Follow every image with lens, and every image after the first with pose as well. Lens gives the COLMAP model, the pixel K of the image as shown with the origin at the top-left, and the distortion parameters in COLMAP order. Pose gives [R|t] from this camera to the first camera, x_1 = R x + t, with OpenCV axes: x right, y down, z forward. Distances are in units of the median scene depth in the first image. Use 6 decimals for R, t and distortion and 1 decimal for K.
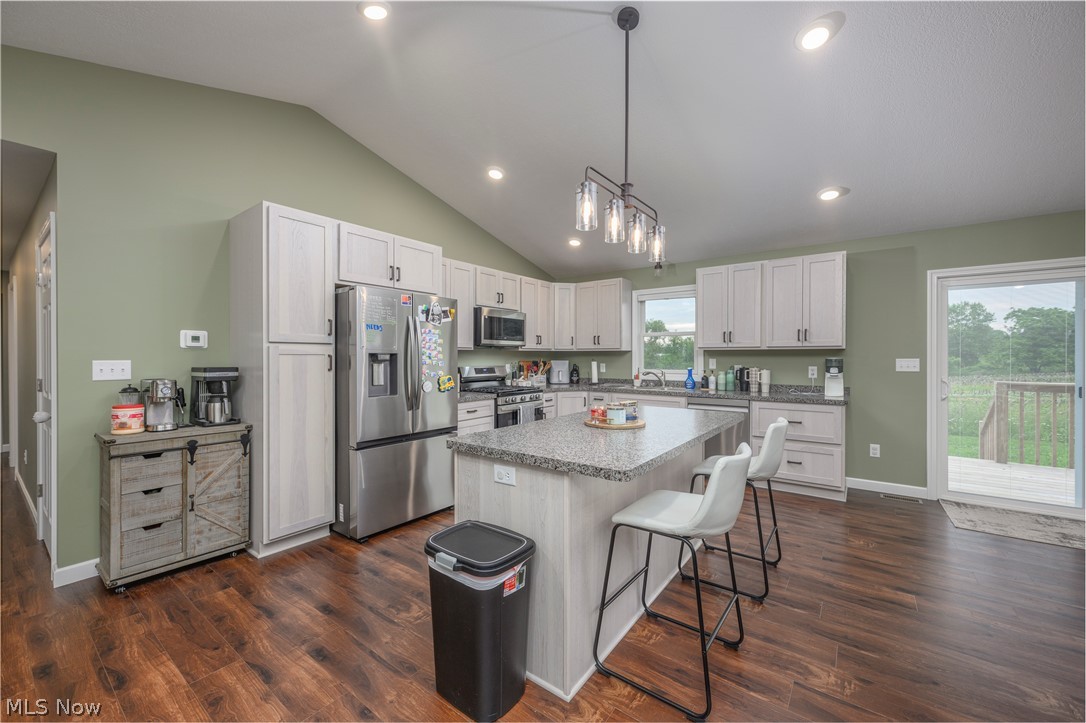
lens RADIAL K [[426.3, 0, 539.5], [0, 426.3, 357.6], [0, 0, 1]] dist [-0.001111, 0.000255]
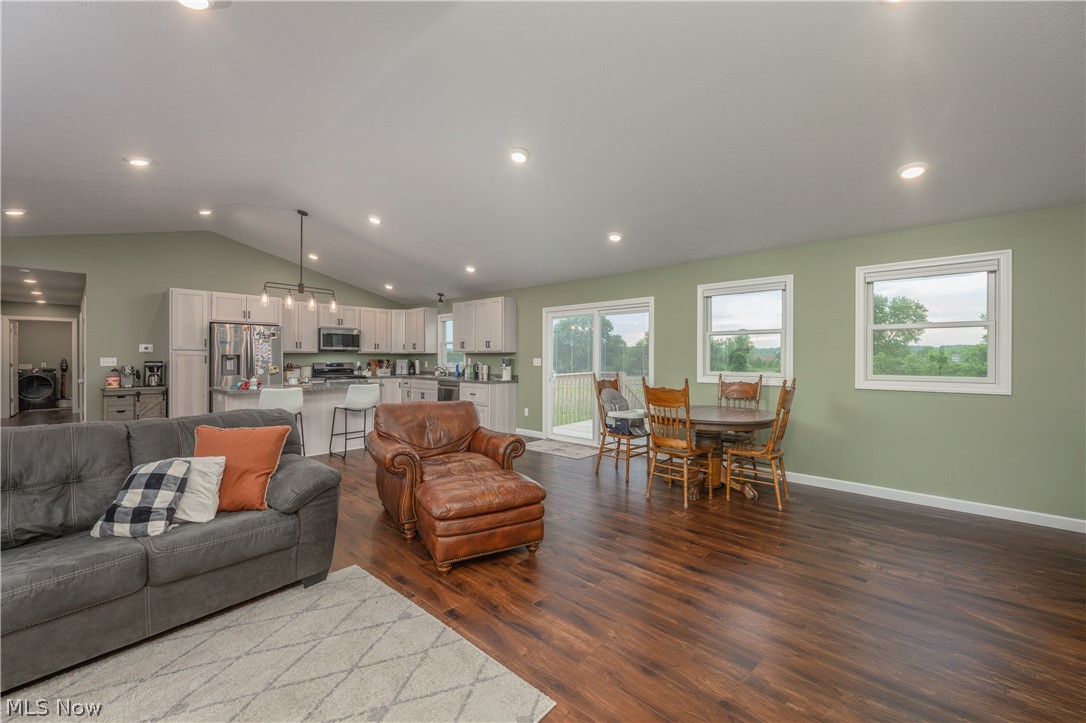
lens RADIAL K [[426.3, 0, 539.5], [0, 426.3, 357.6], [0, 0, 1]] dist [-0.001111, 0.000255]
pose [[0.994846, 0.002229, -0.101377, 0.914688], [-0.002416, 0.999996, -0.001728, 0.002473], [0.101372, 0.001964, 0.994847, -0.628157]]
